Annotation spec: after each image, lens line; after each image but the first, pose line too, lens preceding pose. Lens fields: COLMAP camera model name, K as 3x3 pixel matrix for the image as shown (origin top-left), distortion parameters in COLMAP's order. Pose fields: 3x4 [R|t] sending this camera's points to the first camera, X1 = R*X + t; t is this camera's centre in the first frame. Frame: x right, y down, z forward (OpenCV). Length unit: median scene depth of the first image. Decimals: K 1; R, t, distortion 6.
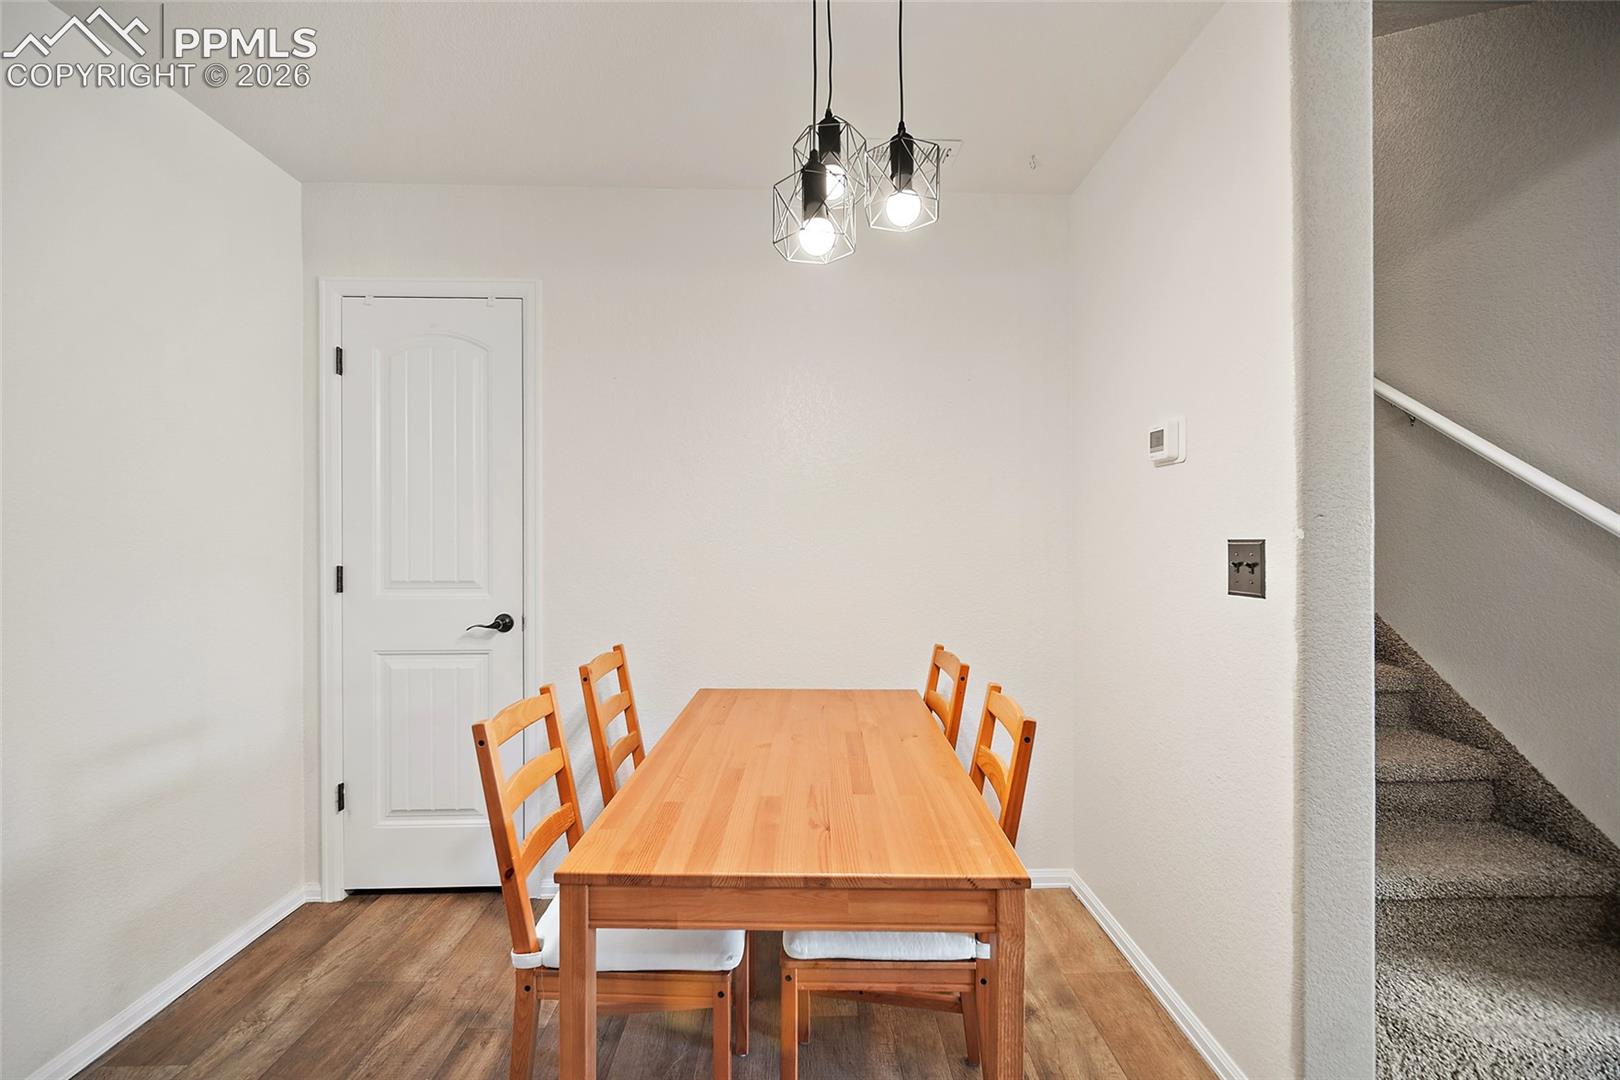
lens RADIAL K [[656.4, 0, 810.0], [0, 656.4, 540.0], [0, 0, 1]] dist [-0.002096, -0.000165]
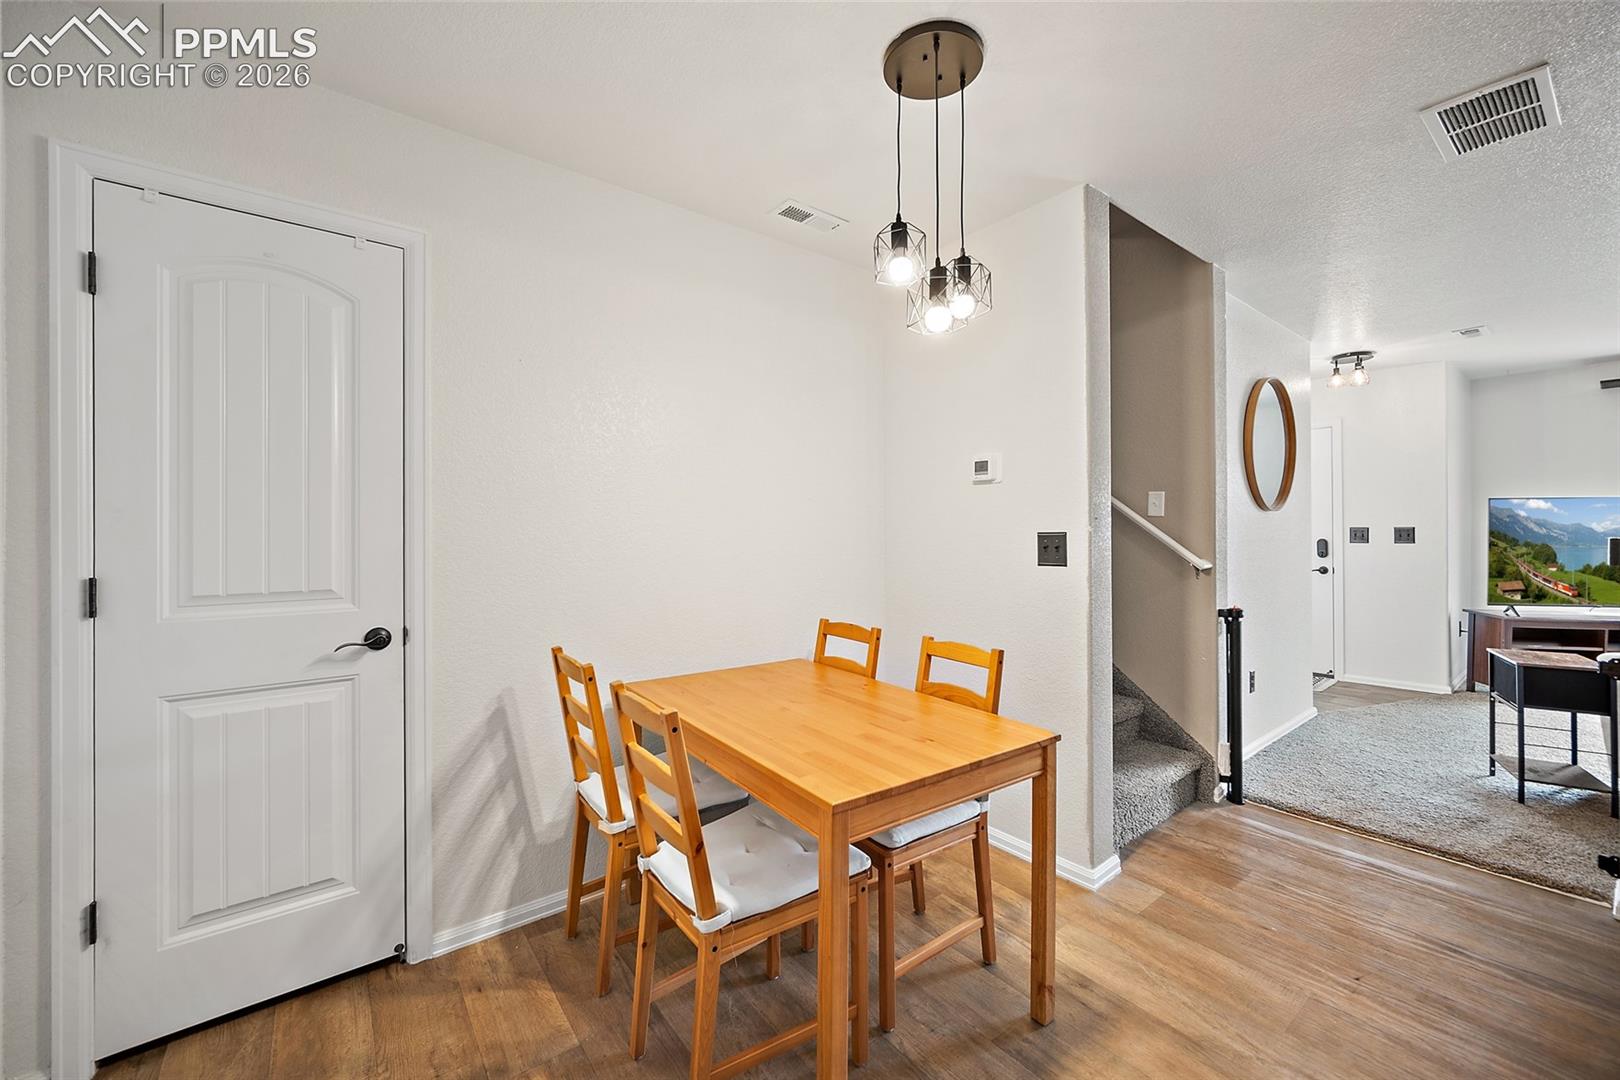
lens RADIAL K [[656.4, 0, 810.0], [0, 656.4, 540.0], [0, 0, 1]] dist [-0.002096, -0.000165]
pose [[0.798798, -0.009486, 0.601525, -0.713518], [0.009263, 0.999951, 0.003468, 0.006562], [-0.601528, 0.002802, 0.798847, 0.030840]]
